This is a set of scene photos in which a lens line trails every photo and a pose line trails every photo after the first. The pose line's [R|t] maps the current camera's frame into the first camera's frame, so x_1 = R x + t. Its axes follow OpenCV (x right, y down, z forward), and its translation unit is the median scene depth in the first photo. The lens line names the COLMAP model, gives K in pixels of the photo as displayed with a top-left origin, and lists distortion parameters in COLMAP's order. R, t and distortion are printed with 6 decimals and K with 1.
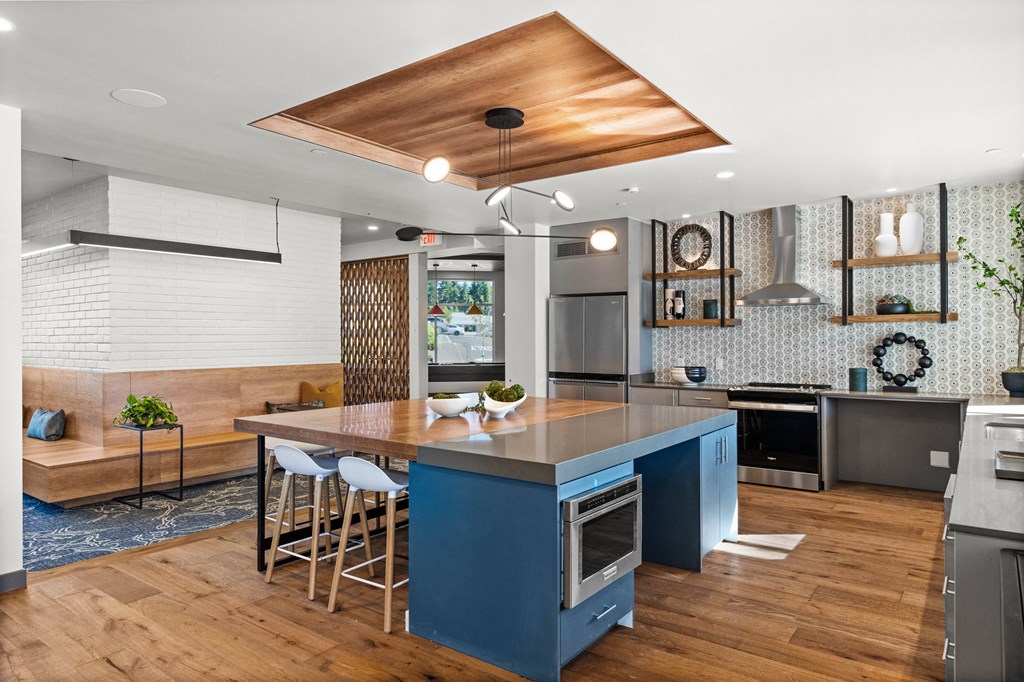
lens RADIAL K [[634.4, 0, 514.2], [0, 634.4, 341.6], [0, 0, 1]] dist [0.000886, 0.001872]
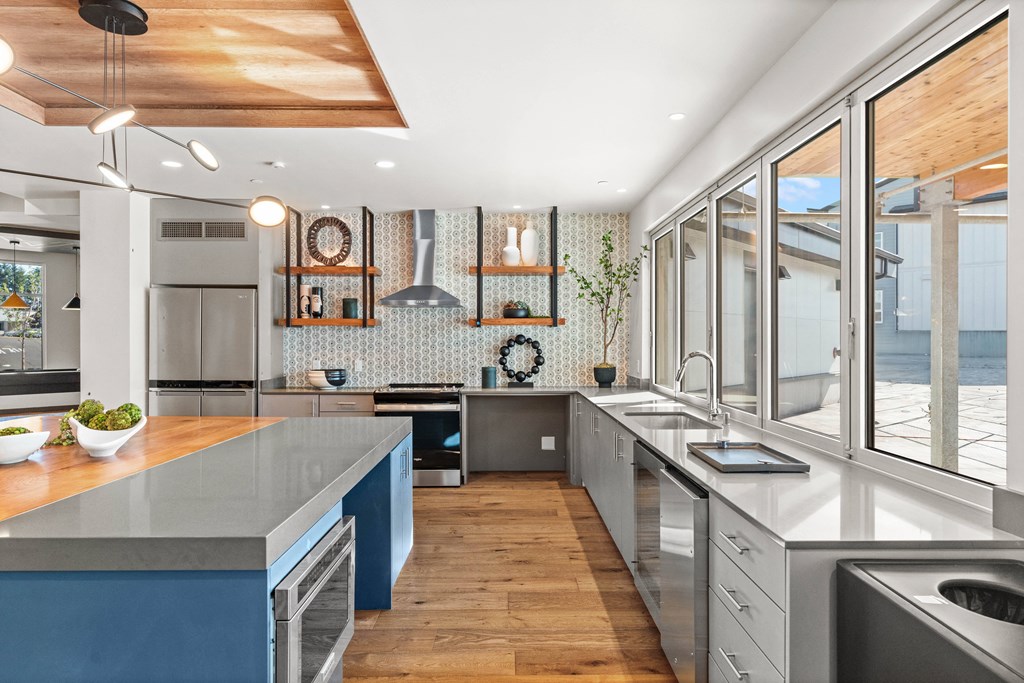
lens RADIAL K [[597.5, 0, 516.4], [0, 597.5, 340.9], [0, 0, 1]] dist [0.000903, 0.000699]
pose [[0.795103, 0.001695, 0.606472, -0.043119], [-0.000059, 0.999996, -0.002717, -0.000169], [-0.606474, 0.002125, 0.795100, 0.161589]]
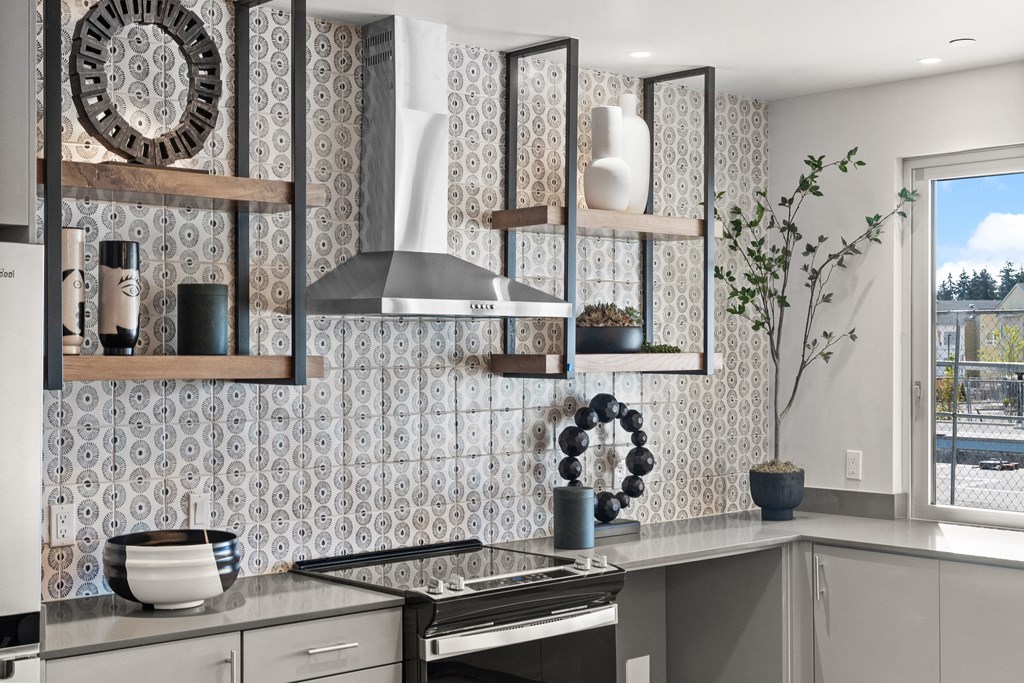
lens RADIAL K [[1380.7, 0, 511.5], [0, 1380.7, 339.0], [0, 0, 1]] dist [-0.027363, 0.000000]
pose [[0.194277, 0.006319, 0.980926, -0.306670], [0.000925, 0.999978, -0.006625, -0.045623], [-0.980946, 0.002195, 0.194267, 0.896182]]
